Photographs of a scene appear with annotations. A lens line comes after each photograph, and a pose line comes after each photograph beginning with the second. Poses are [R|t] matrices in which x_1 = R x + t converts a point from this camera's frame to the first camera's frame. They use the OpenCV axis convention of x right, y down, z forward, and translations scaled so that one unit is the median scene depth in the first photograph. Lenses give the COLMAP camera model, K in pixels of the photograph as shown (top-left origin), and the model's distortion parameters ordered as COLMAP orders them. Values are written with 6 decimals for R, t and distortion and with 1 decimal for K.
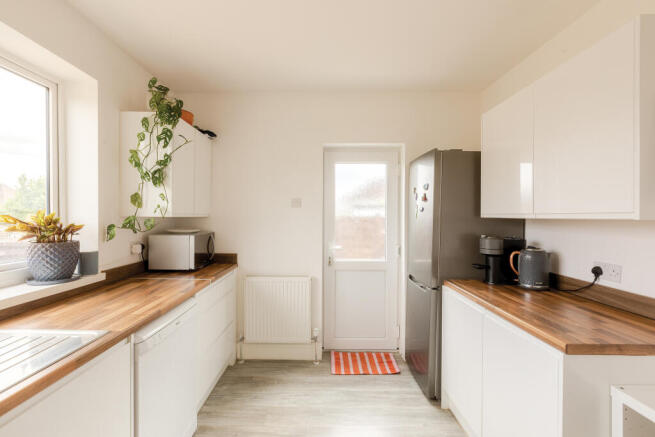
lens RADIAL K [[301.8, 0, 325.2], [0, 301.8, 215.8], [0, 0, 1]] dist [-0.002259, -0.000003]
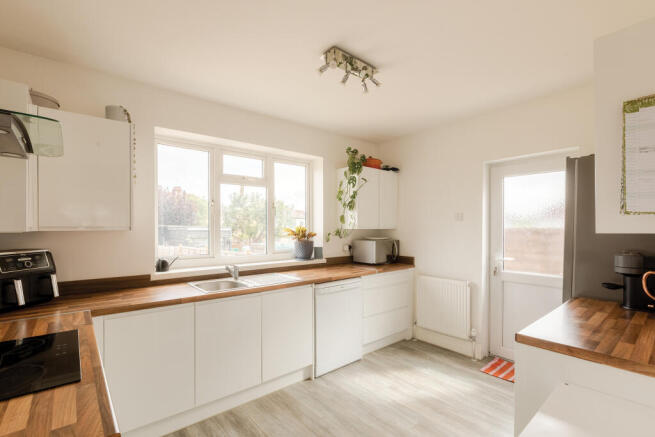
lens RADIAL K [[307.9, 0, 329.3], [0, 307.9, 224.7], [0, 0, 1]] dist [-0.000460, -0.000095]
pose [[0.649042, -0.009972, -0.760687, 0.631315], [0.000922, 0.999924, -0.012322, 0.000614], [0.760752, 0.007296, 0.649002, -0.192188]]
